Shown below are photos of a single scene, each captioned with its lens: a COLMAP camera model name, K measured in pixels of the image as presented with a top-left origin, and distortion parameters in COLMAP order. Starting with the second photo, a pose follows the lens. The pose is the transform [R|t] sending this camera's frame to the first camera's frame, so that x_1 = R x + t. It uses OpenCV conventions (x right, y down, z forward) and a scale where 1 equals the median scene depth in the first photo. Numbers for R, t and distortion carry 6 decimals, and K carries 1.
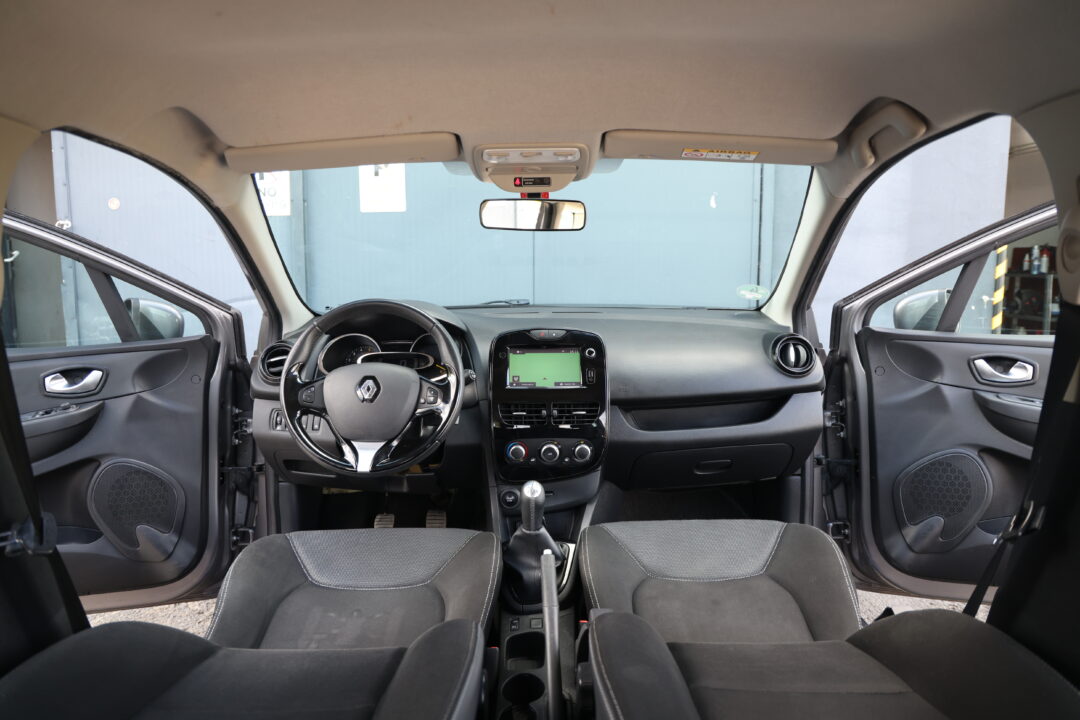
lens RADIAL K [[756.3, 0, 539.9], [0, 756.3, 357.4], [0, 0, 1]] dist [-0.085028, 0.050603]
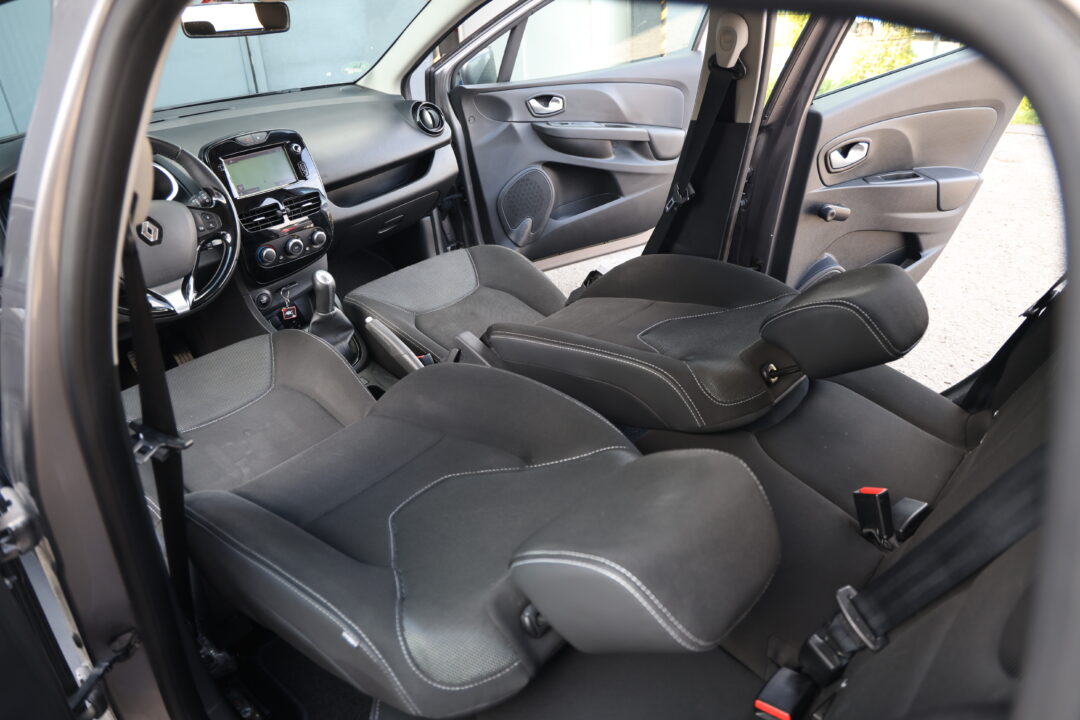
lens RADIAL K [[756.3, 0, 542.7], [0, 756.3, 359.8], [0, 0, 1]] dist [-0.085028, 0.050603]
pose [[0.656406, -0.373590, 0.655409, -0.509838], [0.142492, 0.914533, 0.378584, -0.082276], [-0.740829, -0.155114, 0.653538, -0.009047]]
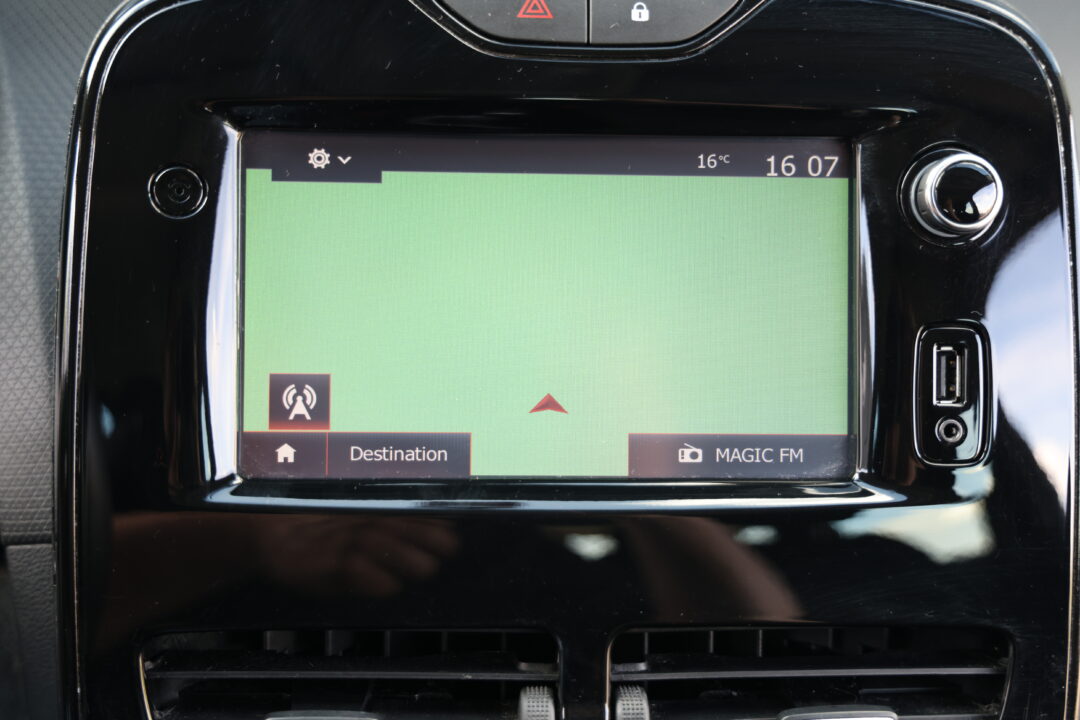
lens RADIAL K [[1583.9, 0, 535.4], [0, 1583.9, 362.1], [0, 0, 1]] dist [-0.024069, 0.000000]
pose [[0.998156, 0.015377, 0.058715, -0.009812], [-0.030949, 0.961110, 0.274425, -0.044442], [-0.052212, -0.275737, 0.959814, 0.759595]]
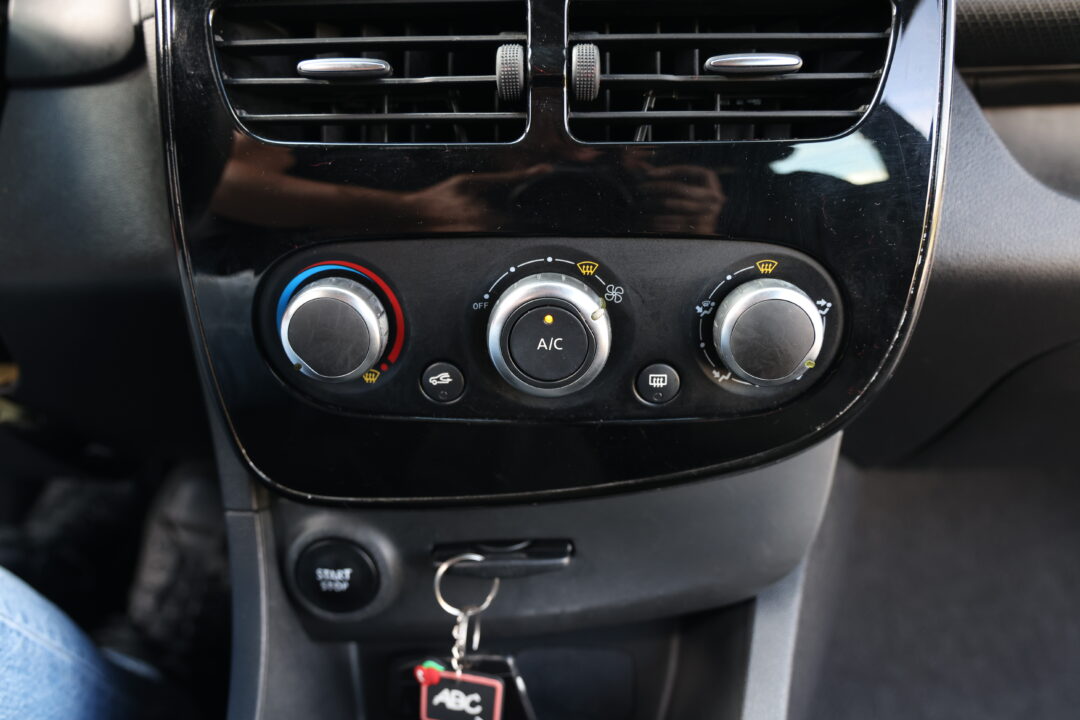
lens RADIAL K [[894.4, 0, 548.1], [0, 894.4, 359.8], [0, 0, 1]] dist [-0.038403, 0.015943]
pose [[0.999460, 0.009896, -0.031344, 0.018117], [-0.003625, 0.980975, 0.194100, 0.093449], [0.032669, -0.193882, 0.980481, 0.797071]]
